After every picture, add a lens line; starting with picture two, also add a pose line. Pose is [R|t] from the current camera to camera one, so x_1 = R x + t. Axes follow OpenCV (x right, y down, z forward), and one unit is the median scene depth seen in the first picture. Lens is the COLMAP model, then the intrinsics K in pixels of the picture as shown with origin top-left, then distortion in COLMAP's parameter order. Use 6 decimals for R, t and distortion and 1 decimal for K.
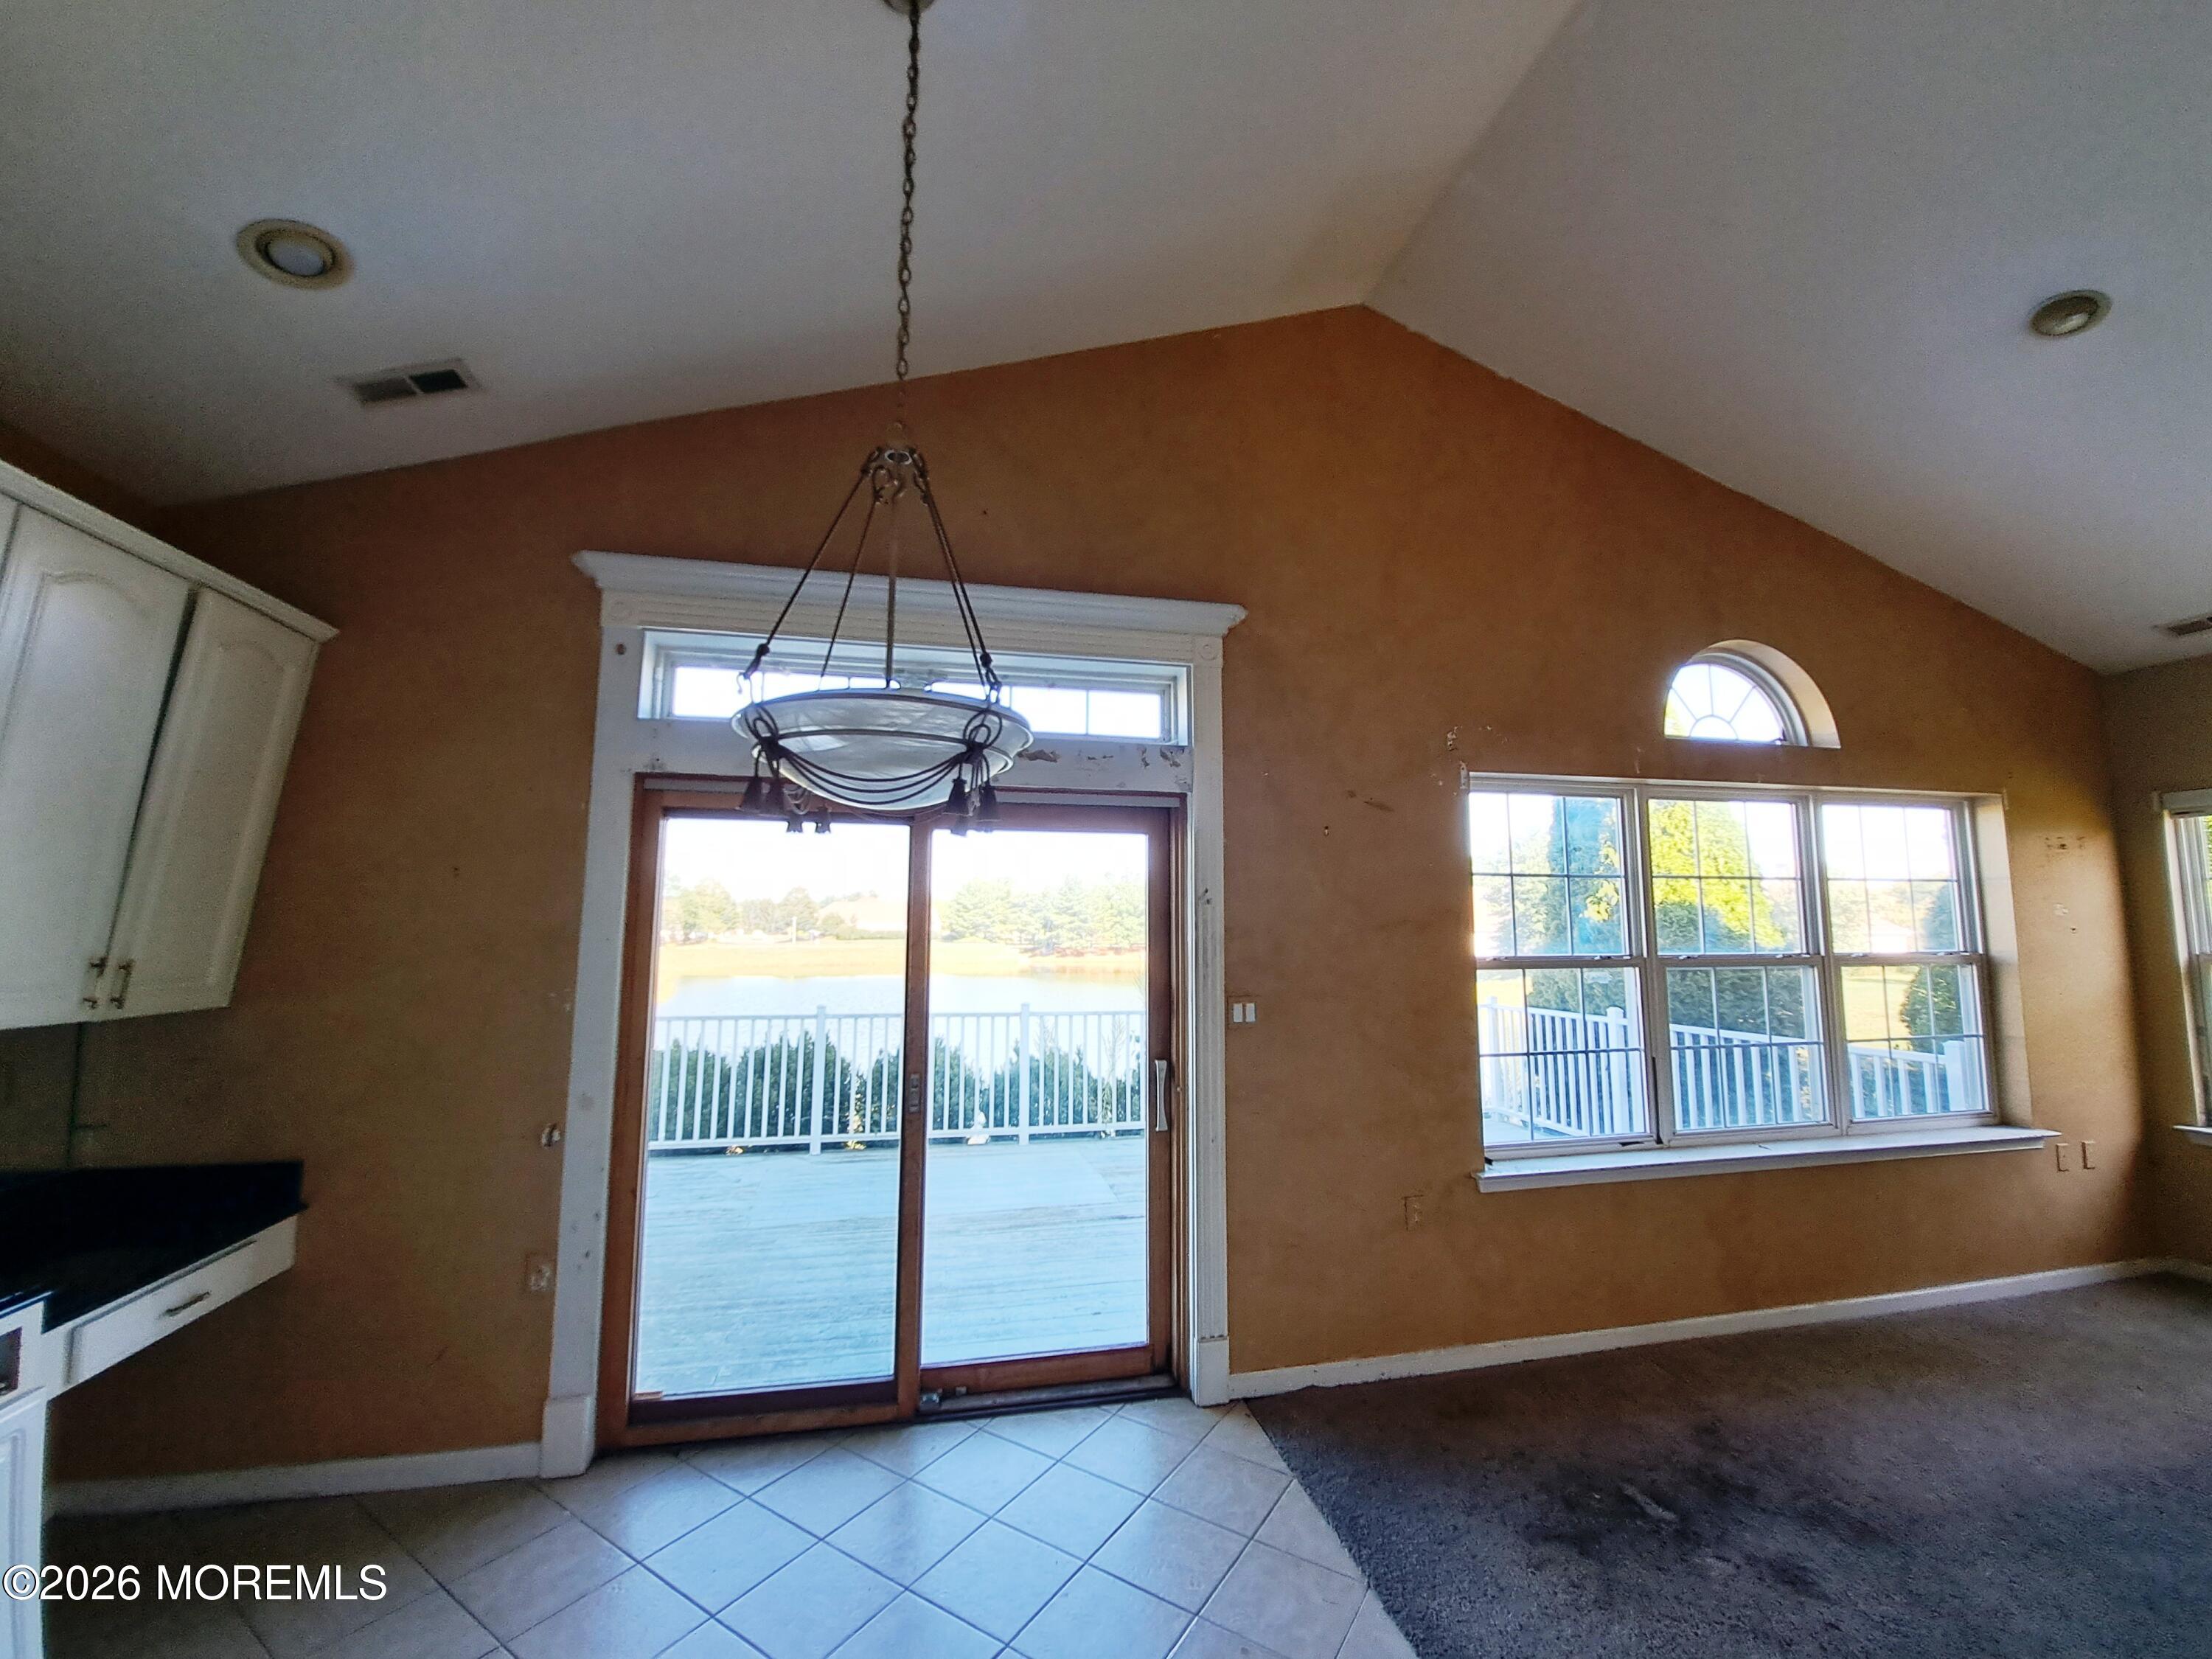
lens RADIAL K [[880.6, 0, 1115.4], [0, 880.6, 828.3], [0, 0, 1]] dist [-0.007909, -0.004887]
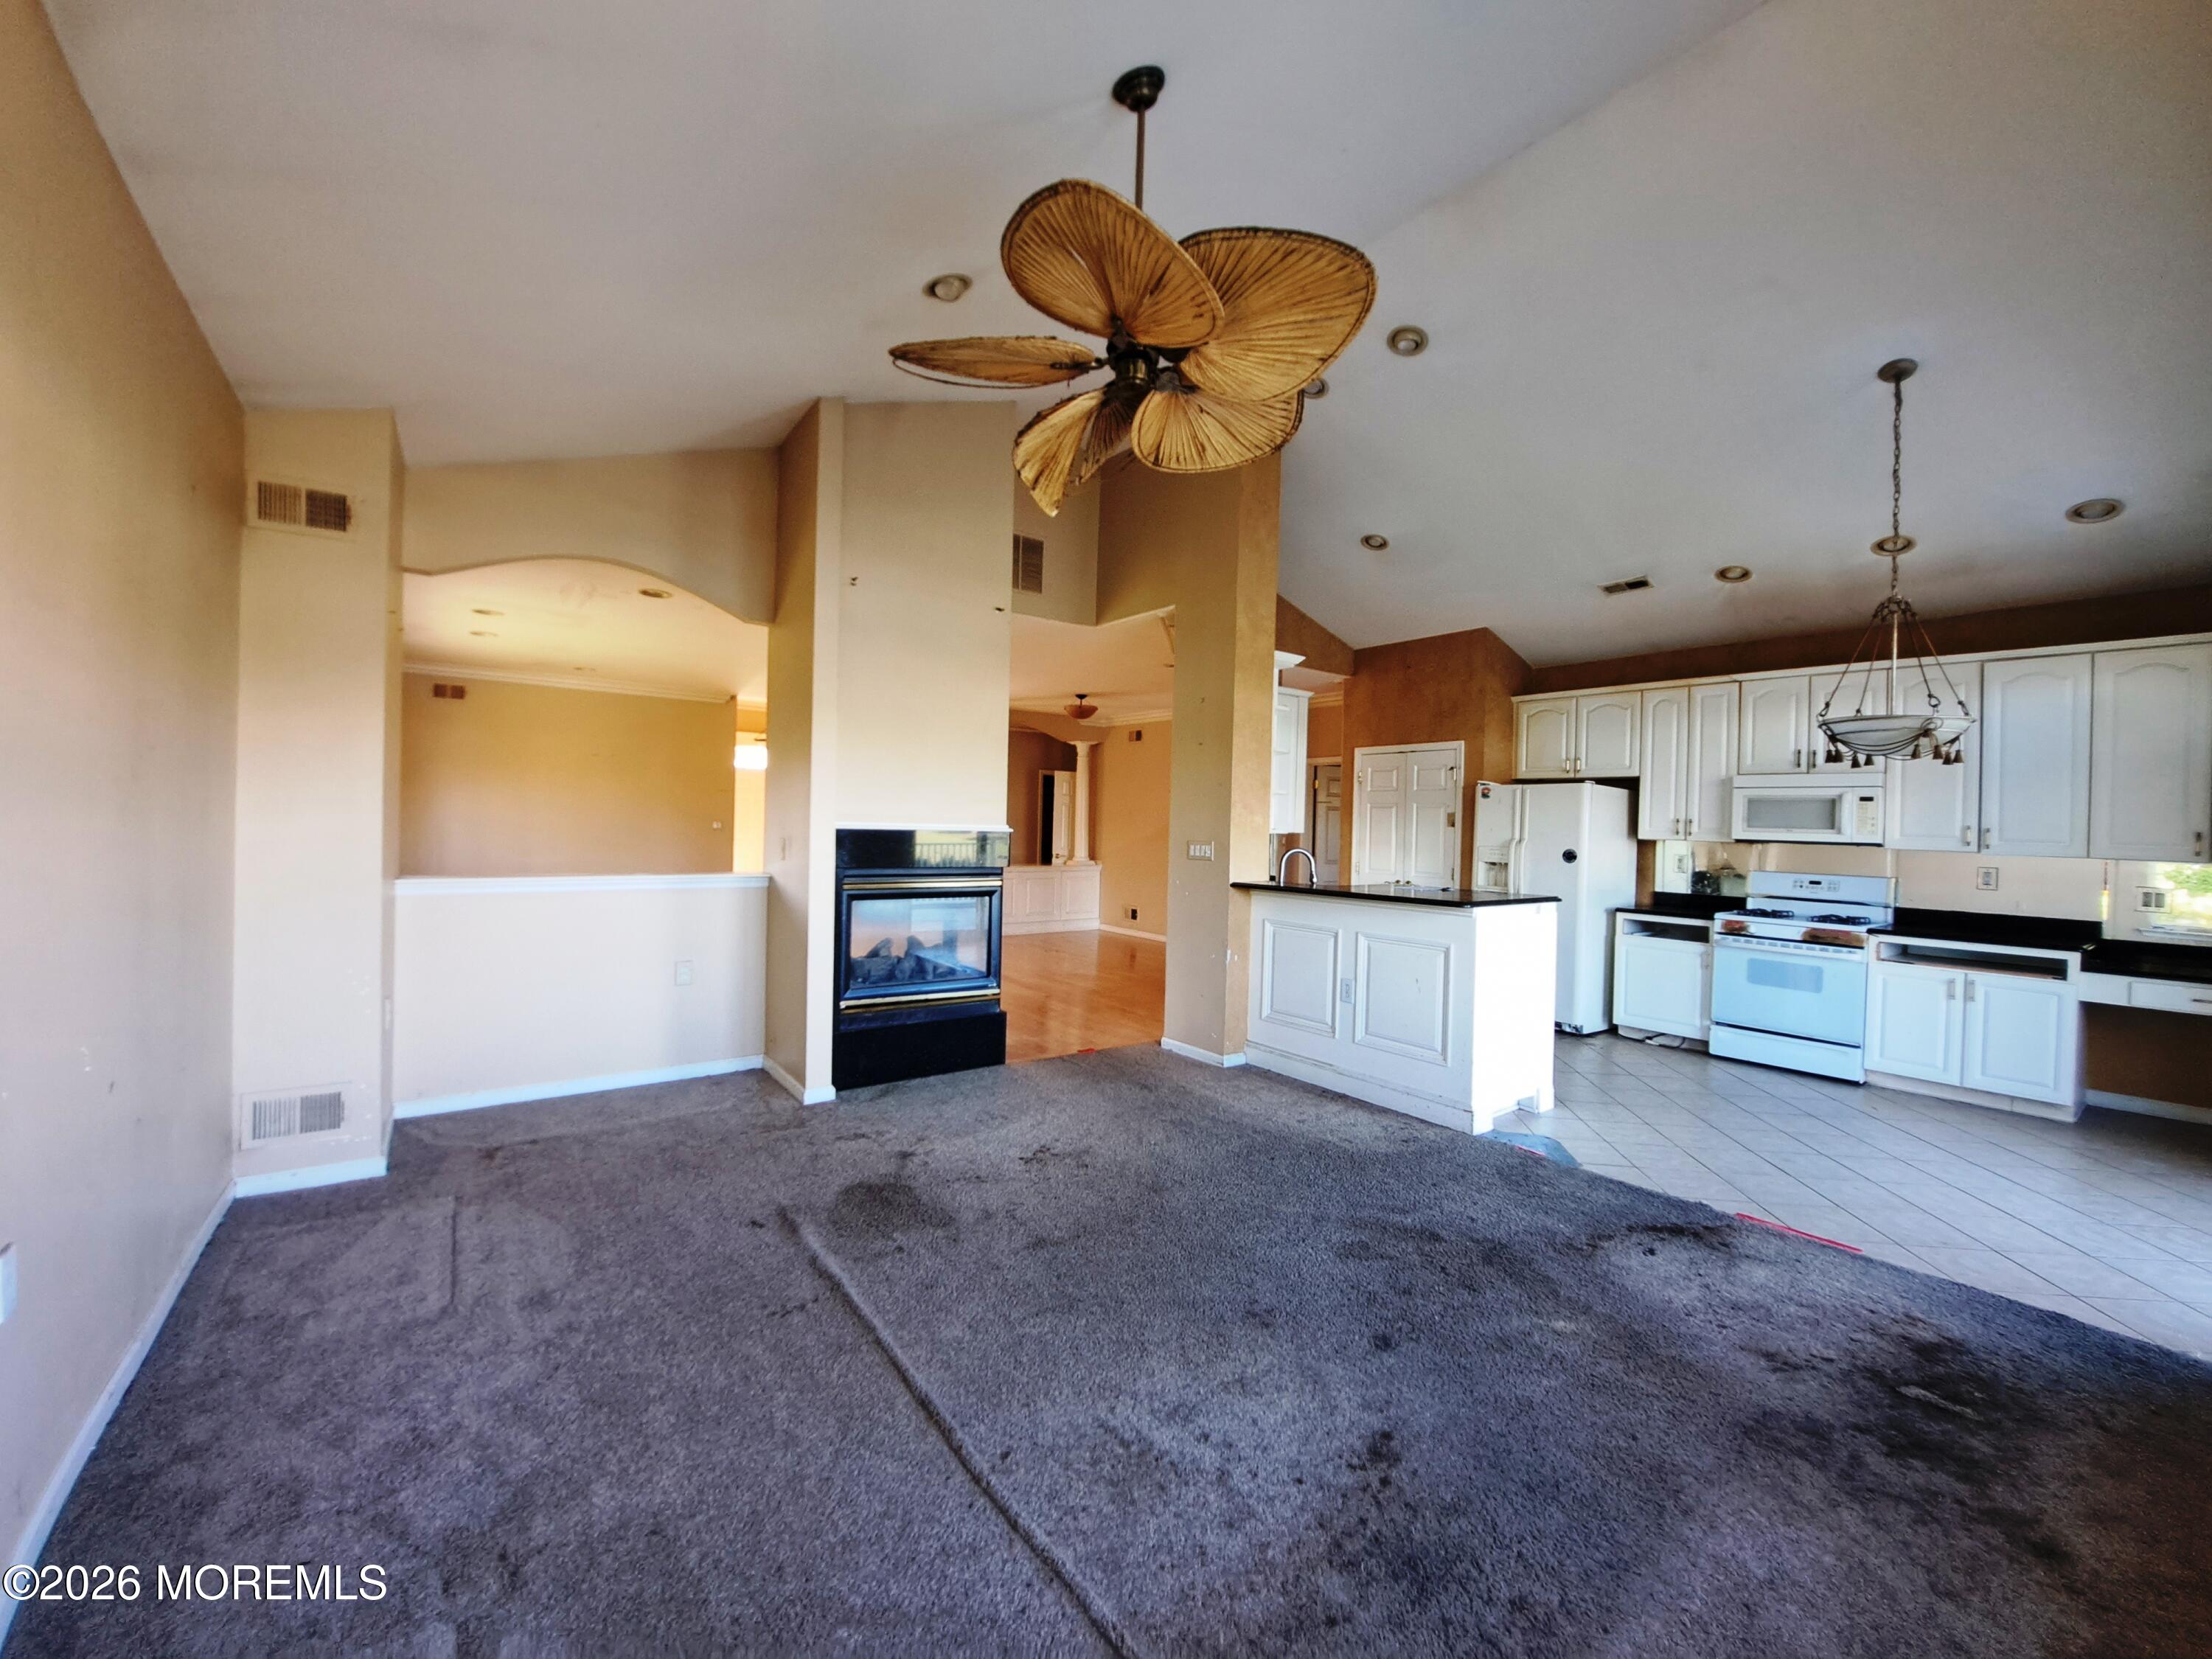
lens RADIAL K [[880.6, 0, 1109.0], [0, 880.6, 828.0], [0, 0, 1]] dist [-0.007909, -0.004887]
pose [[-0.912170, -0.020992, -0.409273, 1.749065], [0.019345, 0.995368, -0.094170, 0.231143], [0.409354, -0.093816, -0.907539, 1.481190]]
